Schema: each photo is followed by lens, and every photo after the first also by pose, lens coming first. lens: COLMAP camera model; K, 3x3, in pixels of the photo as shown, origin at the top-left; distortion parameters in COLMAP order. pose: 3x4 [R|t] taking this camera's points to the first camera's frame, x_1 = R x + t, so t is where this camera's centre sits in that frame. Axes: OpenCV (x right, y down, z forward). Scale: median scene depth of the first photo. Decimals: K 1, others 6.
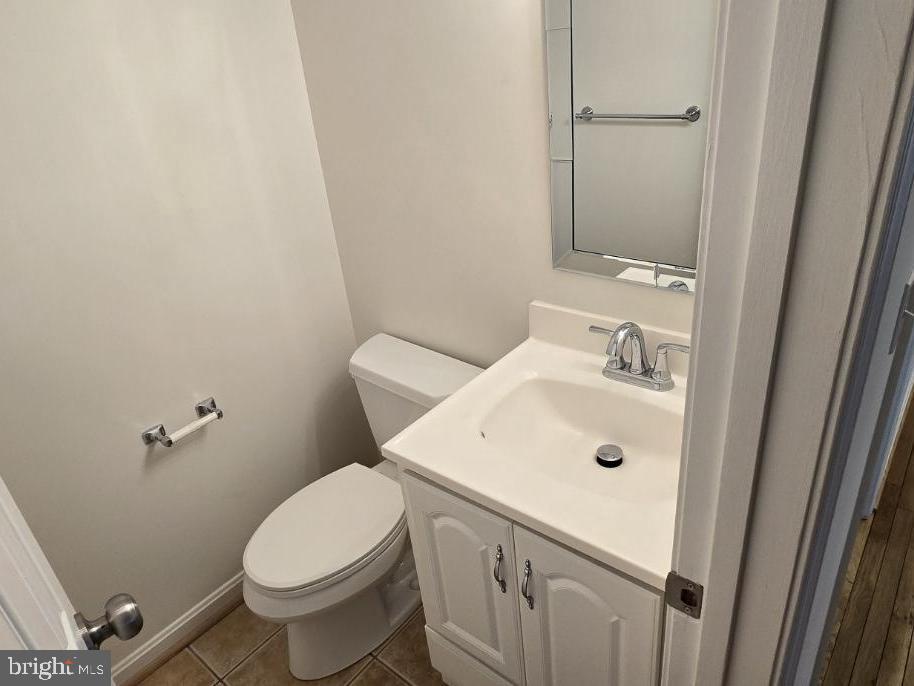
lens RADIAL K [[613.7, 0, 456.3], [0, 613.7, 341.4], [0, 0, 1]] dist [0.000811, 0.001534]
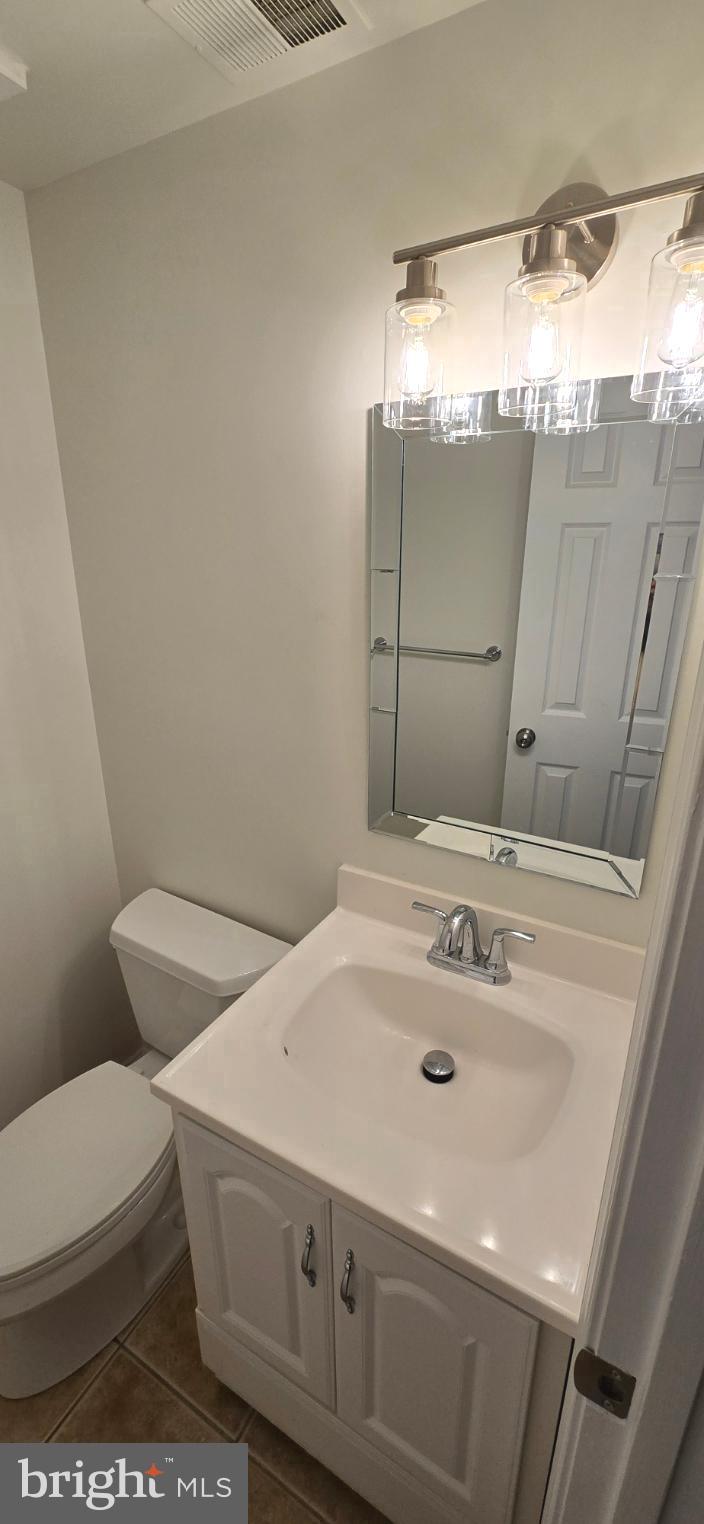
lens RADIAL K [[634.1, 0, 352.7], [0, 634.1, 766.7], [0, 0, 1]] dist [-0.000257, 0.000903]
pose [[0.981594, 0.037724, 0.187216, -0.035987], [-0.012261, 0.990723, -0.135345, -0.093462], [-0.190584, 0.130558, 0.972950, 0.143165]]
